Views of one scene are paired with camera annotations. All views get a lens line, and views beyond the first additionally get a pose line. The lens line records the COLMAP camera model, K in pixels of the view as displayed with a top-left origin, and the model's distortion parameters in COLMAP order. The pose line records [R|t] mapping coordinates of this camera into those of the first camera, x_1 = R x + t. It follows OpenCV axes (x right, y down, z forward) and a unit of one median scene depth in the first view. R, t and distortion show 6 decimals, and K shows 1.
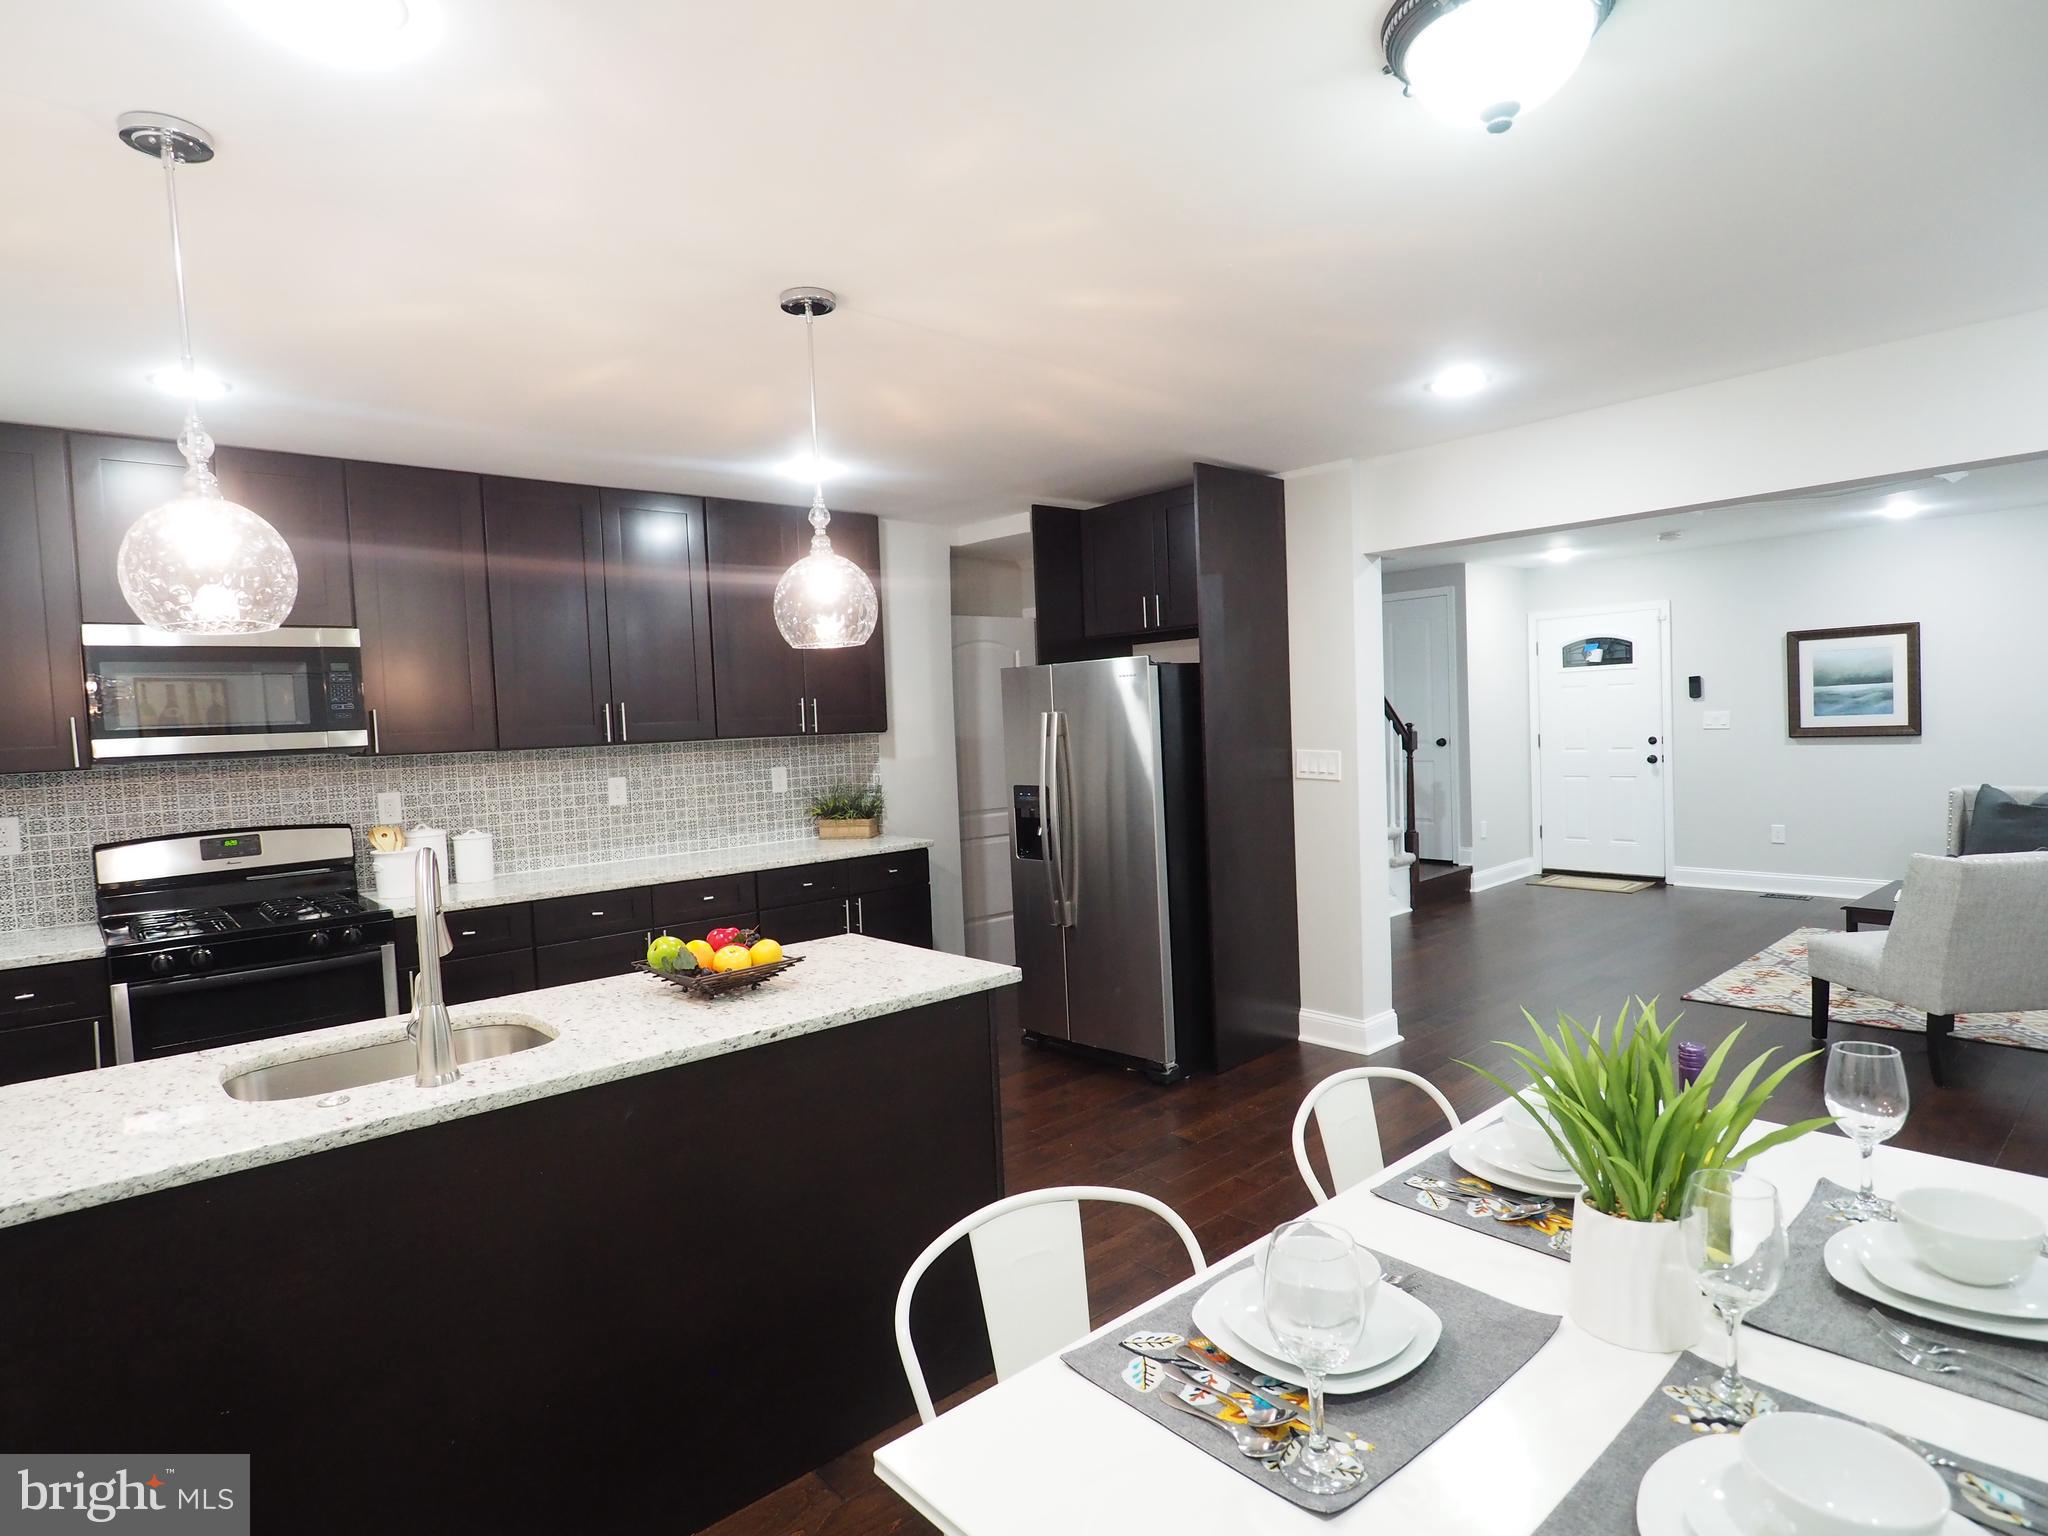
lens RADIAL K [[1100.7, 0, 1013.8], [0, 1100.7, 770.4], [0, 0, 1]] dist [-0.005965, -0.006392]
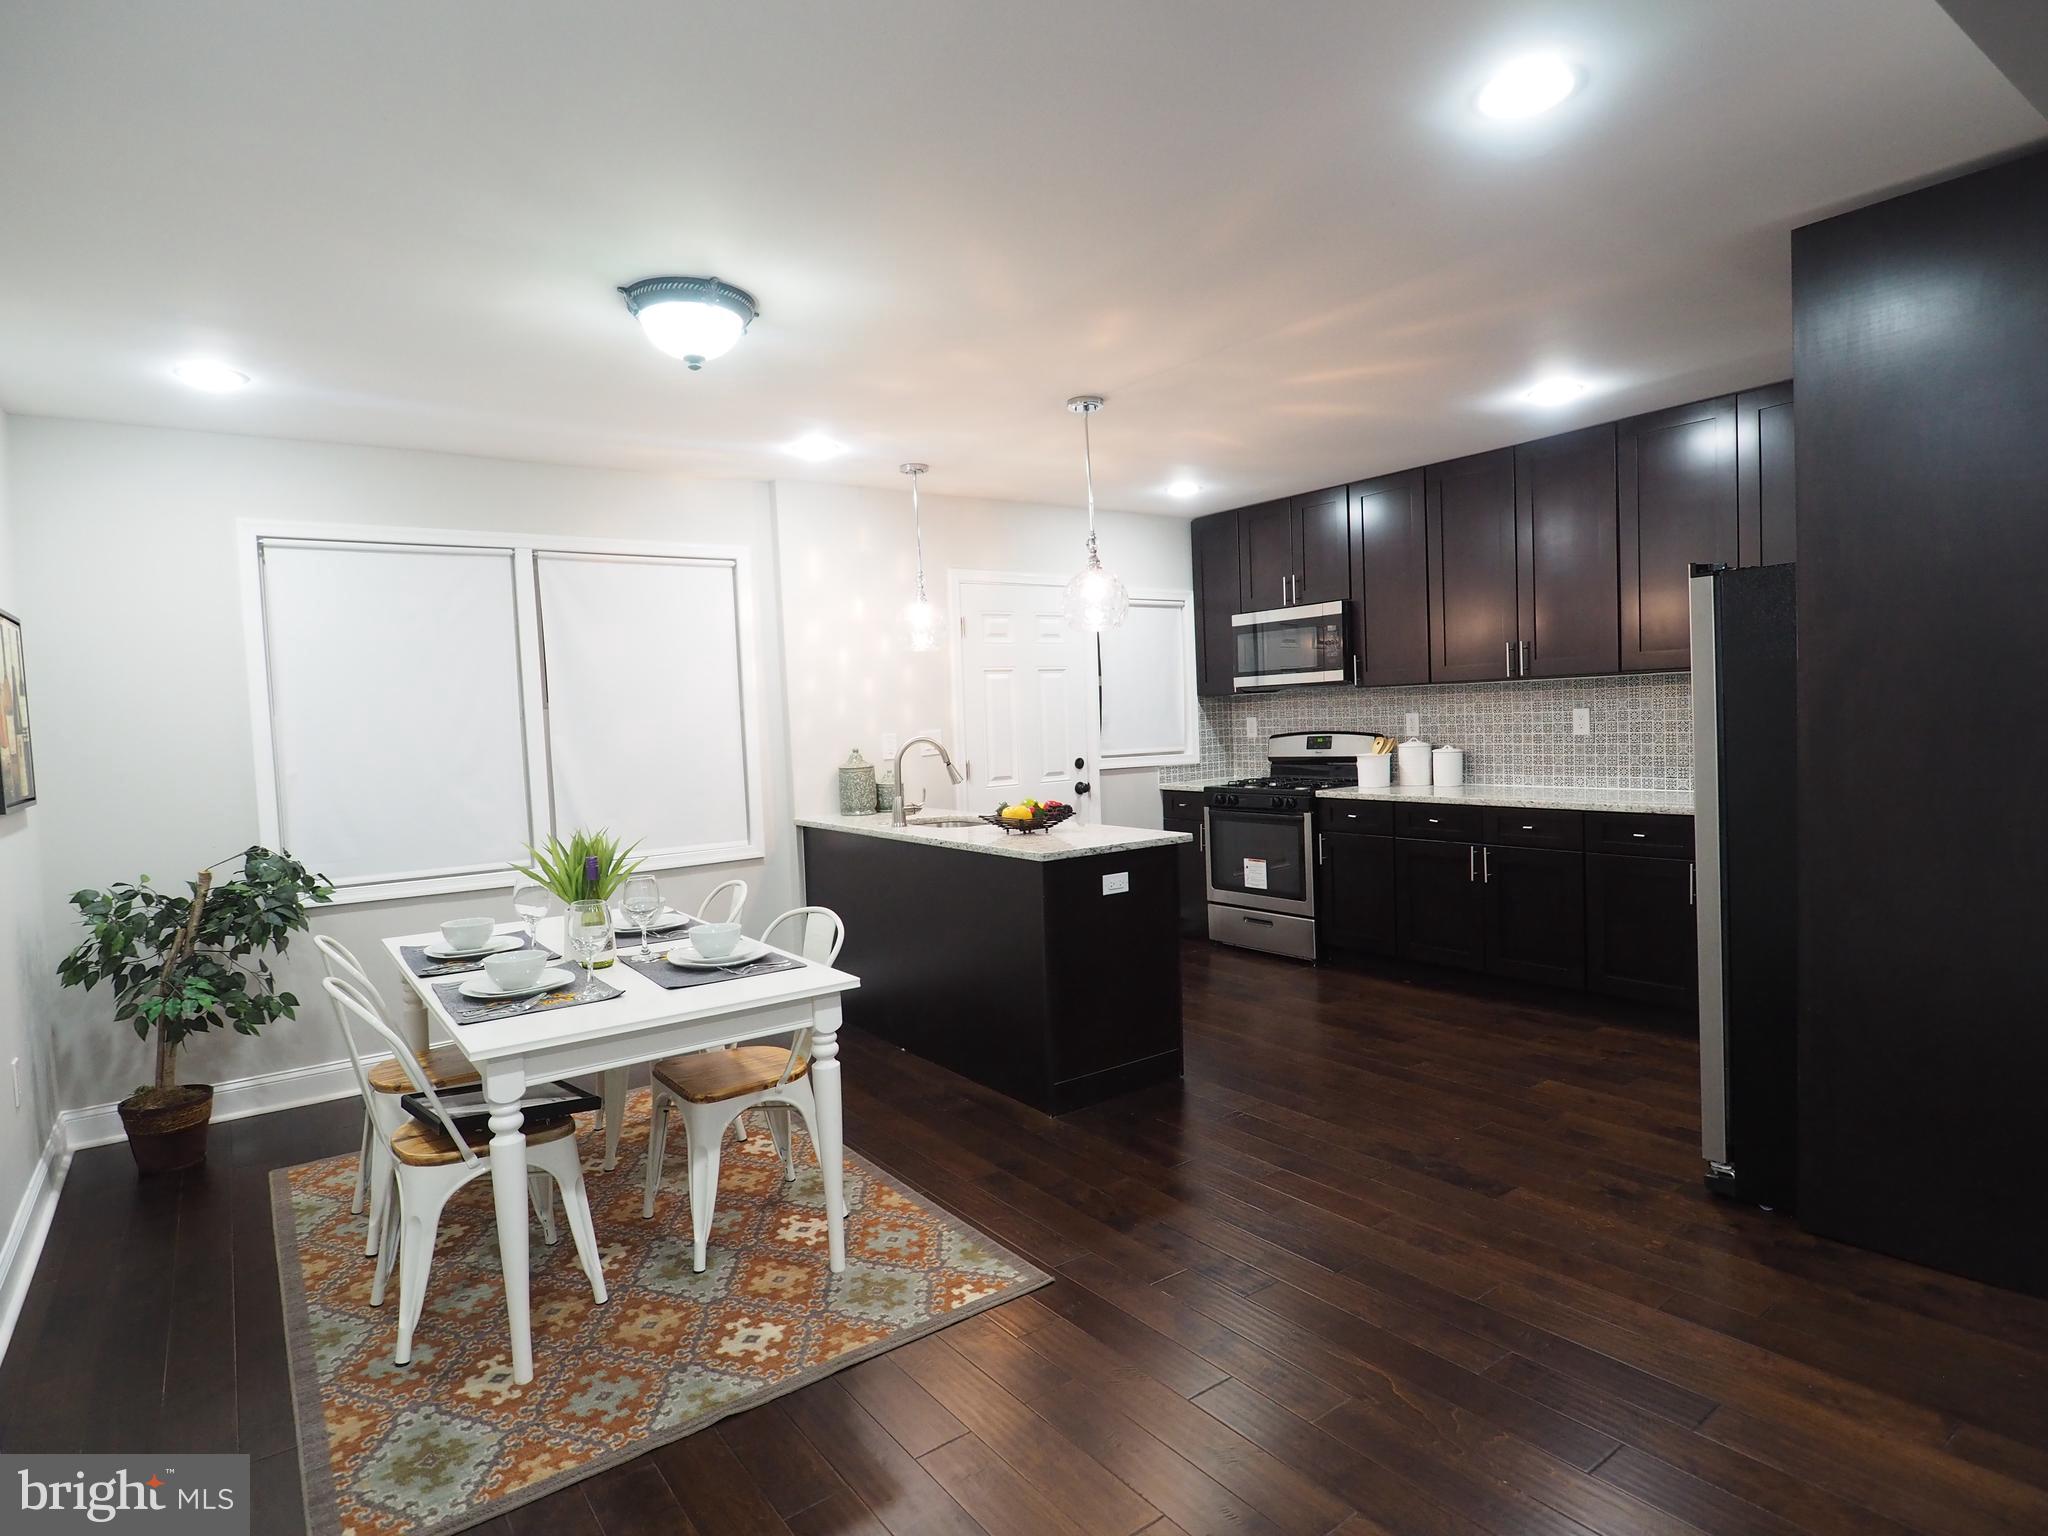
lens RADIAL K [[1100.7, 0, 1020.8], [0, 1100.7, 773.3], [0, 0, 1]] dist [-0.005965, -0.006392]
pose [[-0.089237, 0.099752, -0.991003, 0.765388], [-0.001101, 0.994962, 0.100249, -0.038366], [0.996010, 0.010037, -0.088677, 0.581900]]
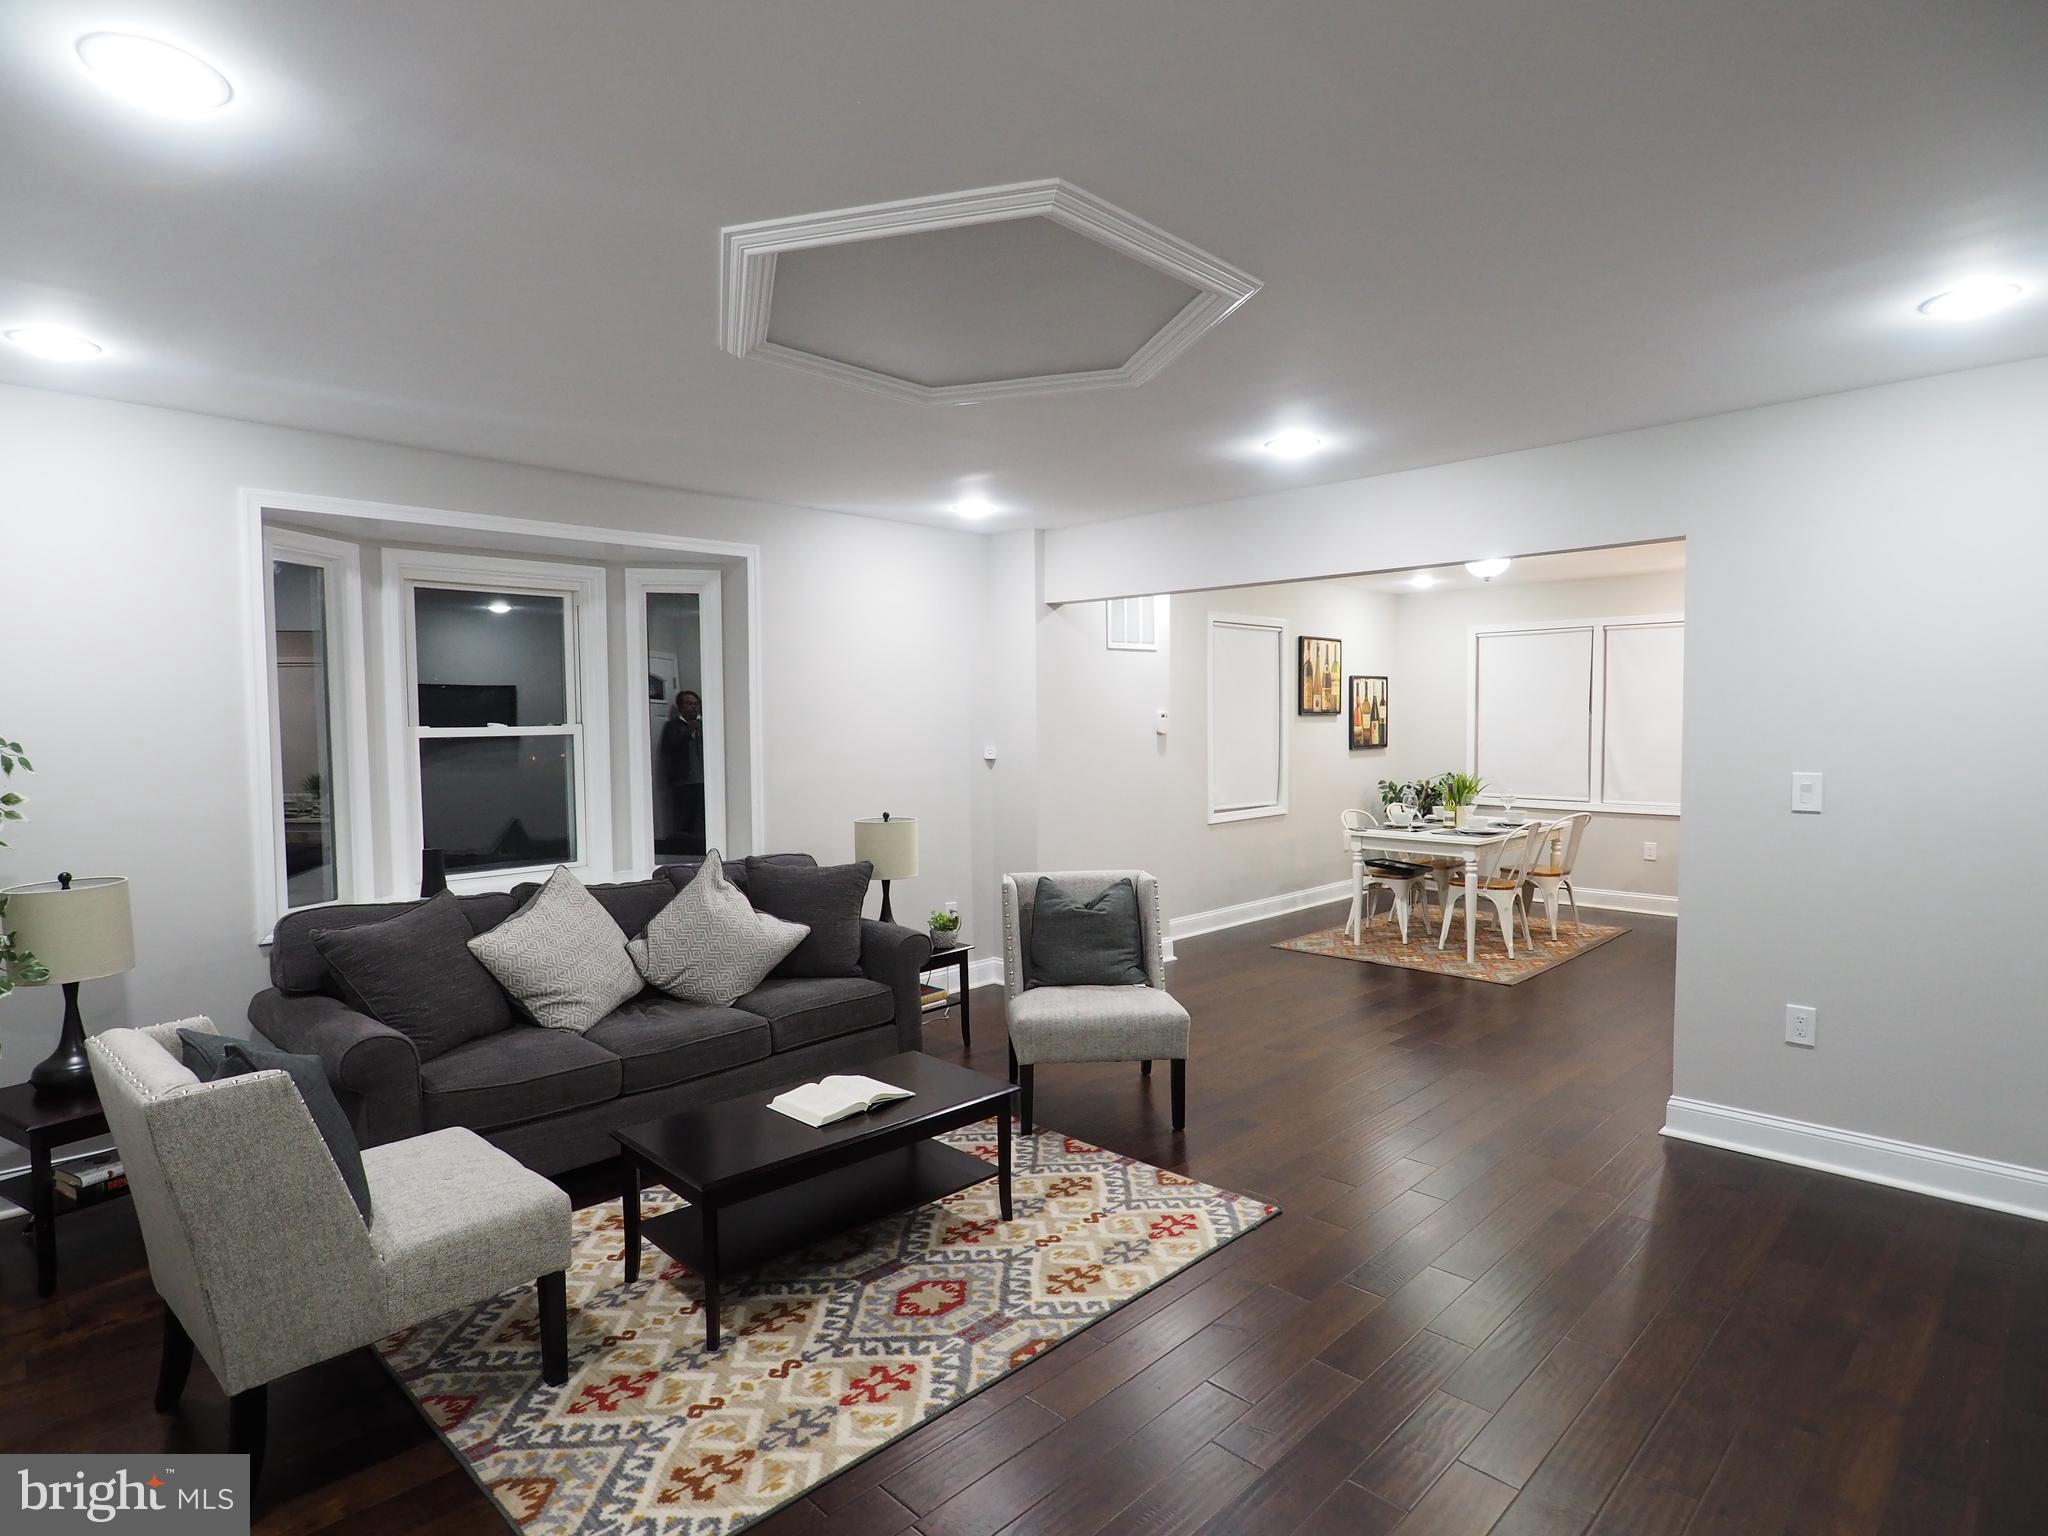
lens RADIAL K [[1100.7, 0, 1013.5], [0, 1100.7, 772.7], [0, 0, 1]] dist [-0.005965, -0.006392]
pose [[-0.996823, 0.053480, -0.059017, 0.870235], [0.047489, 0.993991, 0.098629, -0.122482], [0.063937, 0.095513, -0.993373, 1.763106]]
